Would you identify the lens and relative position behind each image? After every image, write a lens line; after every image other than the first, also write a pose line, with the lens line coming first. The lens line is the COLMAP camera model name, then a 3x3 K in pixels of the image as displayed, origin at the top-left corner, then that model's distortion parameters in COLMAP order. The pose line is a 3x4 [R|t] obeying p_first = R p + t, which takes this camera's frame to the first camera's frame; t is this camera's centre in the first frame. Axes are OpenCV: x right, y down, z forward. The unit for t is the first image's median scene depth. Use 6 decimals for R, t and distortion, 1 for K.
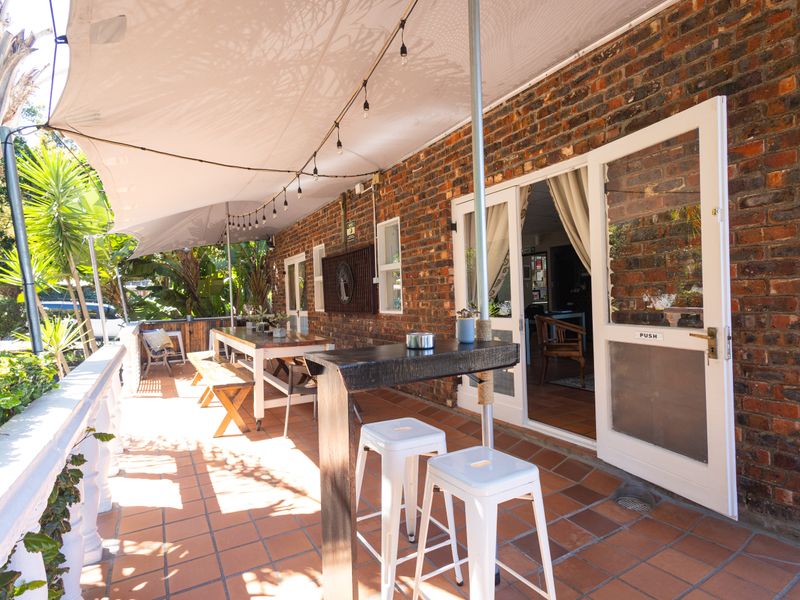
lens RADIAL K [[408.1, 0, 400.0], [0, 408.1, 300.0], [0, 0, 1]] dist [-0.000330, -0.000085]
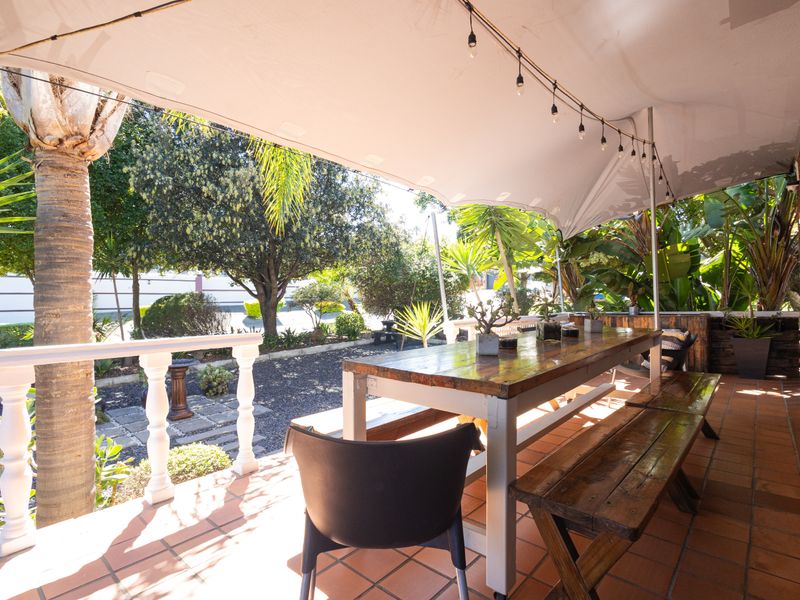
lens RADIAL K [[420.4, 0, 400.0], [0, 420.4, 300.0], [0, 0, 1]] dist [0.014614, -0.000150]
pose [[0.314852, 0.015297, -0.949018, 0.135536], [0.002437, 0.999854, 0.016925, 0.025218], [0.949138, -0.007642, 0.314768, 0.840221]]
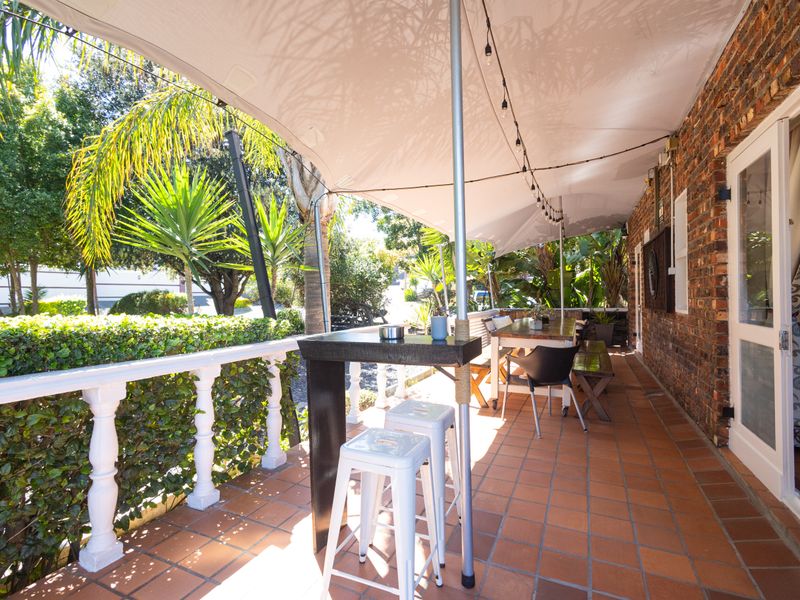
lens RADIAL K [[408.1, 0, 400.0], [0, 408.1, 300.0], [0, 0, 1]] dist [-0.000330, -0.000085]
pose [[0.571740, 0.030710, -0.819860, 0.391708], [-0.011811, 0.999504, 0.029202, -0.010422], [0.820350, -0.007012, 0.571819, 0.128608]]
